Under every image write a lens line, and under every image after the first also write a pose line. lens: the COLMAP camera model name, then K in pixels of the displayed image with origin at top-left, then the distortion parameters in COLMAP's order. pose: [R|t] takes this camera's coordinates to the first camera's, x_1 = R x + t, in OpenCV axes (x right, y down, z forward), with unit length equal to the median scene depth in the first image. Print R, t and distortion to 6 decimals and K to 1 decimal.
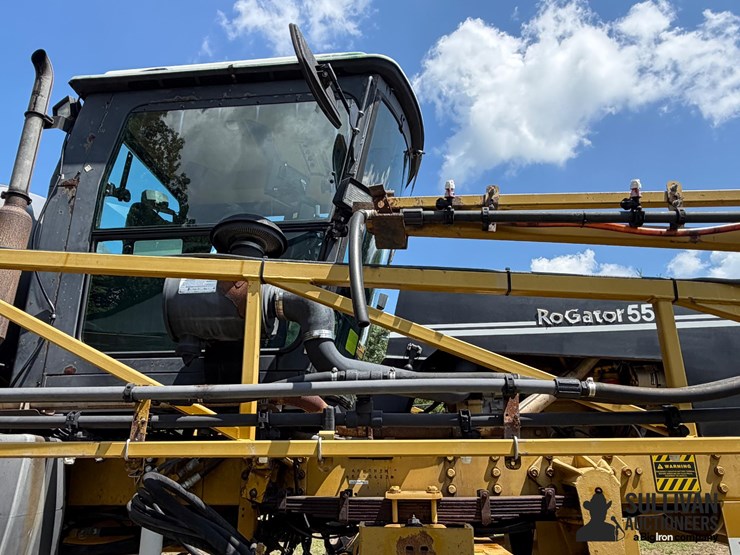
lens RADIAL K [[603.6, 0, 370.0], [0, 603.6, 277.5], [0, 0, 1]] dist [0.009535, -0.000597]
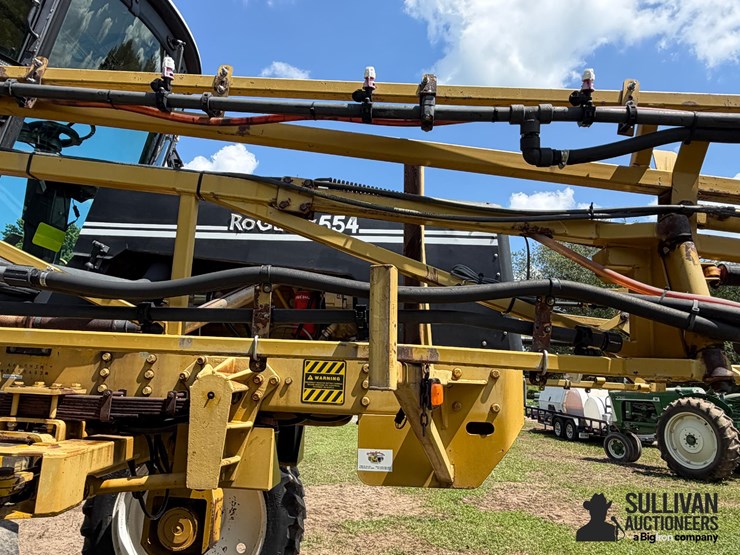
lens RADIAL K [[603.6, 0, 370.0], [0, 603.6, 277.5], [0, 0, 1]] dist [0.009535, -0.000597]
pose [[0.997574, 0.063421, 0.028710, 0.483025], [-0.066452, 0.990407, 0.121152, 0.022008], [-0.020751, -0.122766, 0.992219, 0.035619]]
